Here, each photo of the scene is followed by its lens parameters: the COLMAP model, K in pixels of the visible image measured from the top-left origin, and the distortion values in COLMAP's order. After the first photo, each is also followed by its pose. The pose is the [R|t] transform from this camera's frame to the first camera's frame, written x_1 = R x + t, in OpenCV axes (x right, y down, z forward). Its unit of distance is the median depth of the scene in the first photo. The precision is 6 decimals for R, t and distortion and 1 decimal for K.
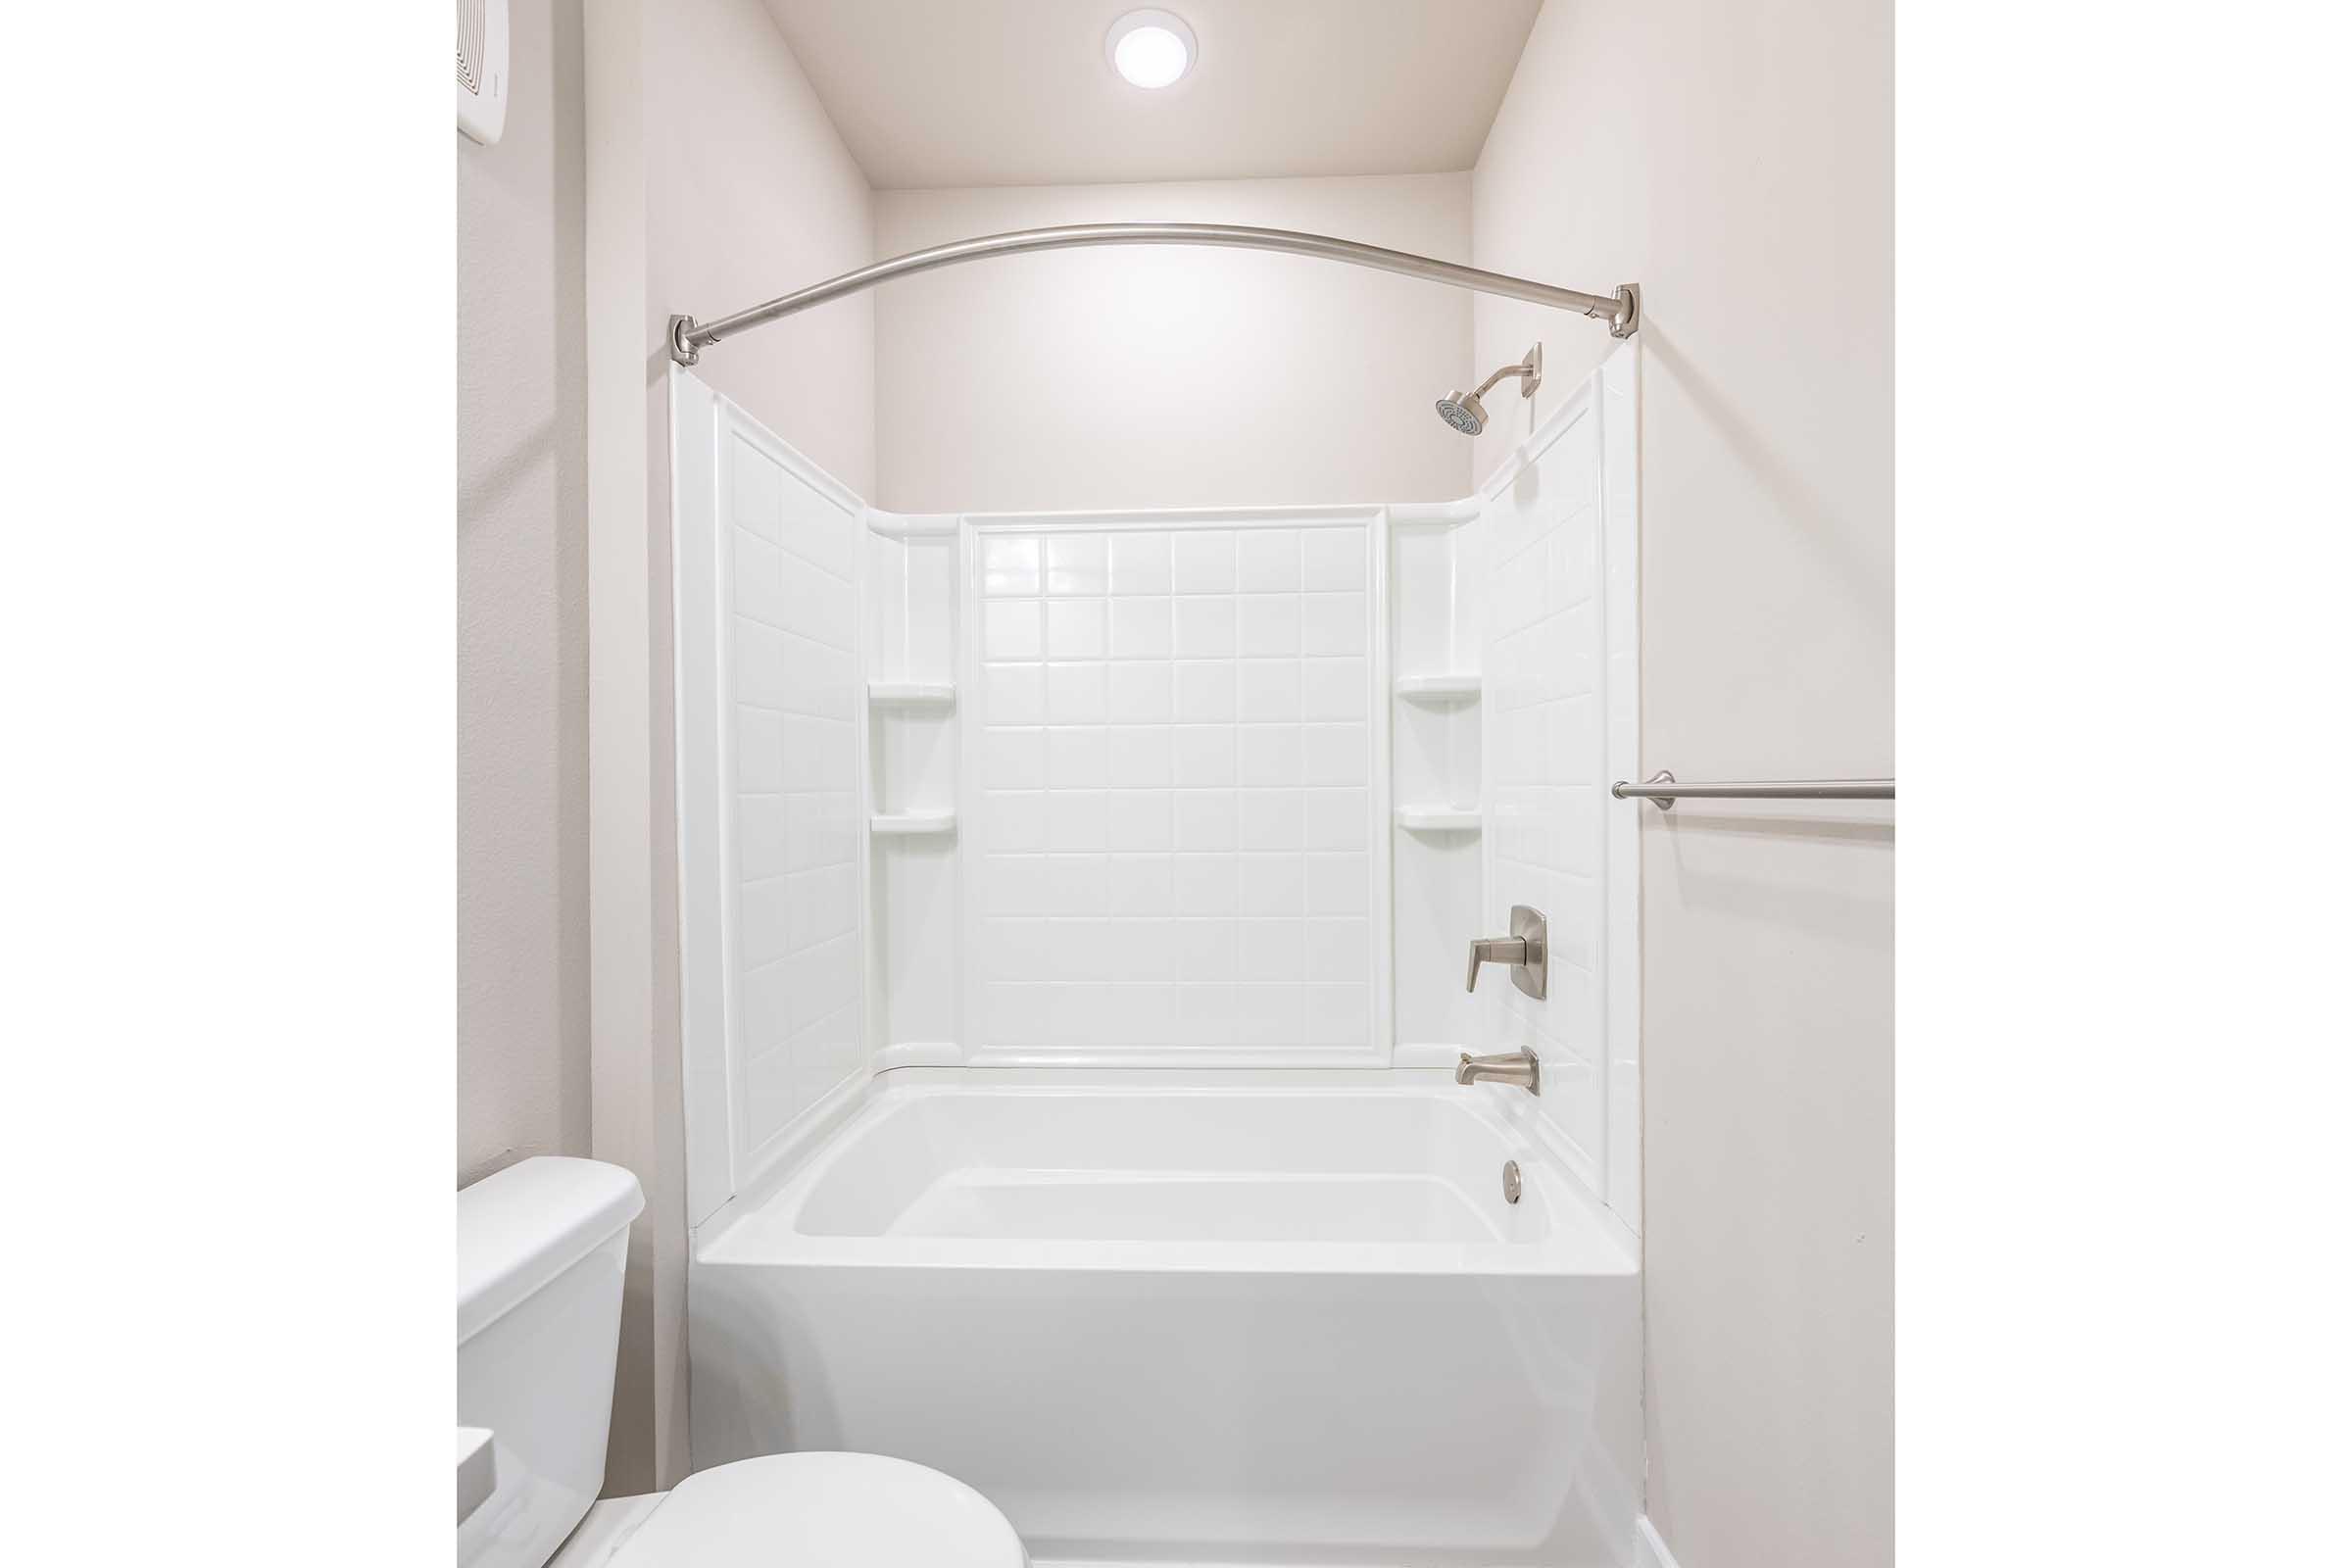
lens RADIAL K [[867.8, 0, 1179.2], [0, 867.8, 790.7], [0, 0, 1]] dist [0.007204, 0.000041]
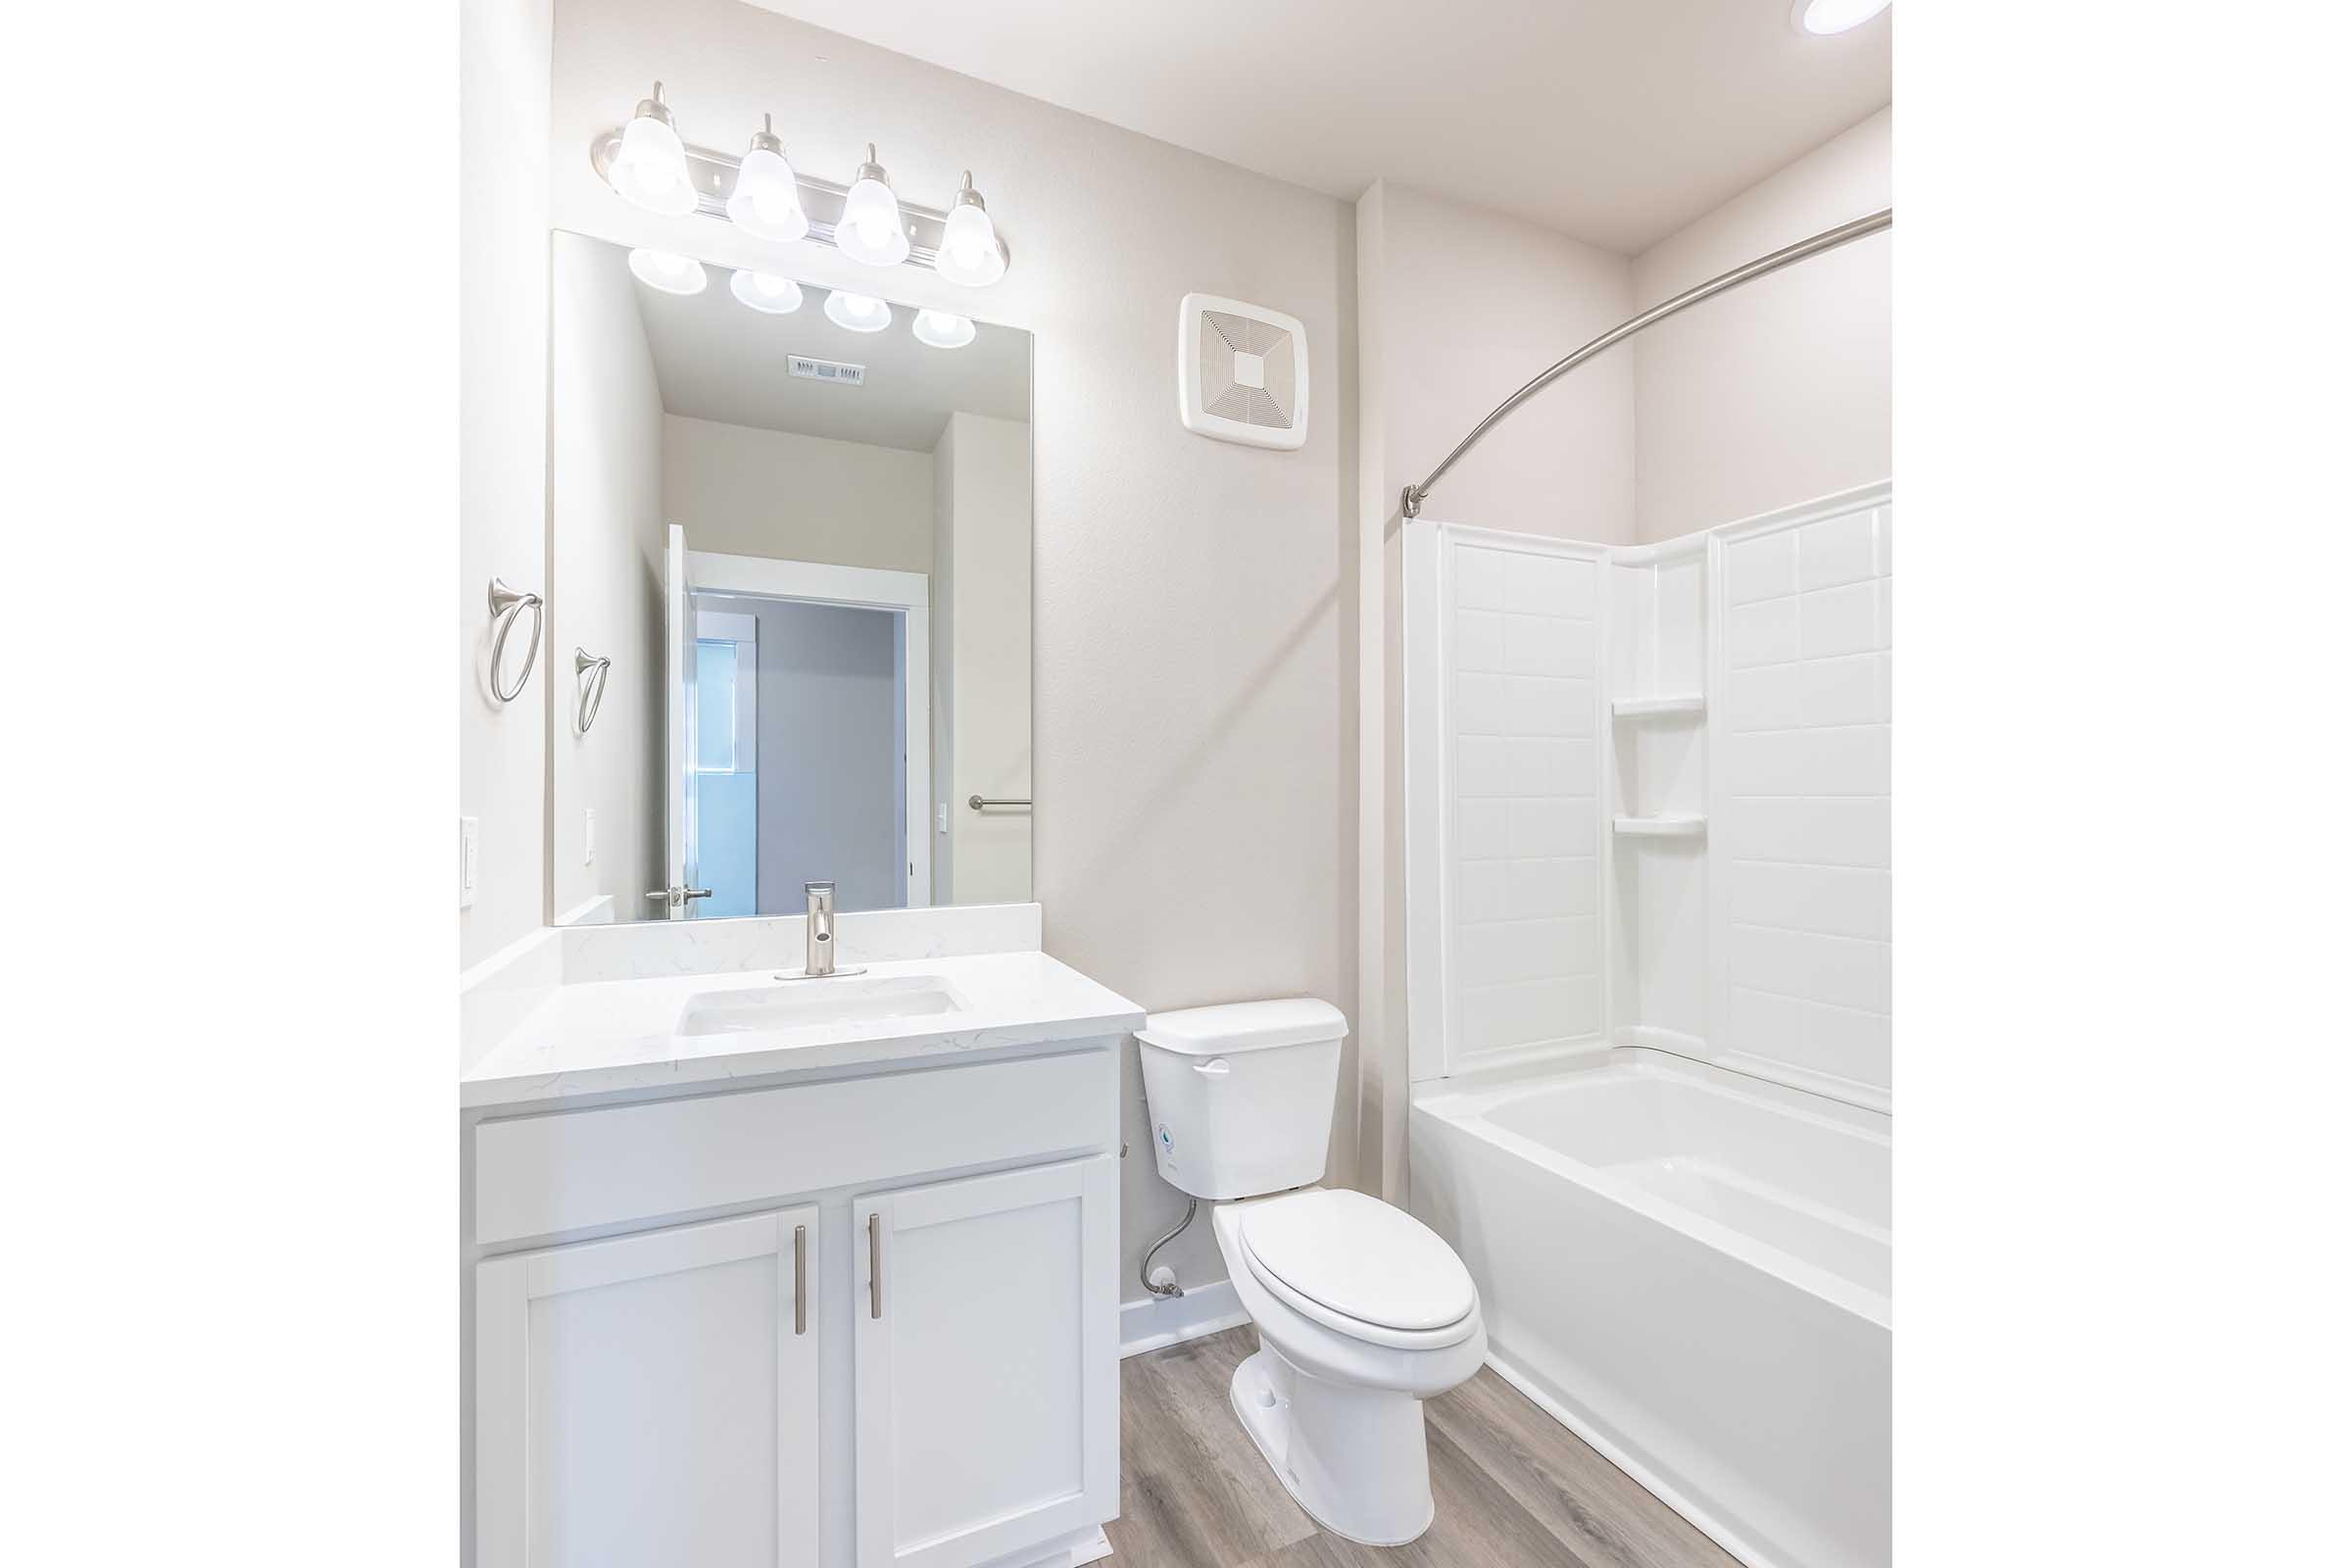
lens RADIAL K [[940.6, 0, 1175.6], [0, 940.6, 788.5], [0, 0, 1]] dist [-0.000111, 0.000034]
pose [[0.452656, -0.000813, -0.891685, 0.489785], [-0.004220, 0.999986, -0.003054, -0.003868], [0.891675, 0.005146, 0.452646, -0.077030]]
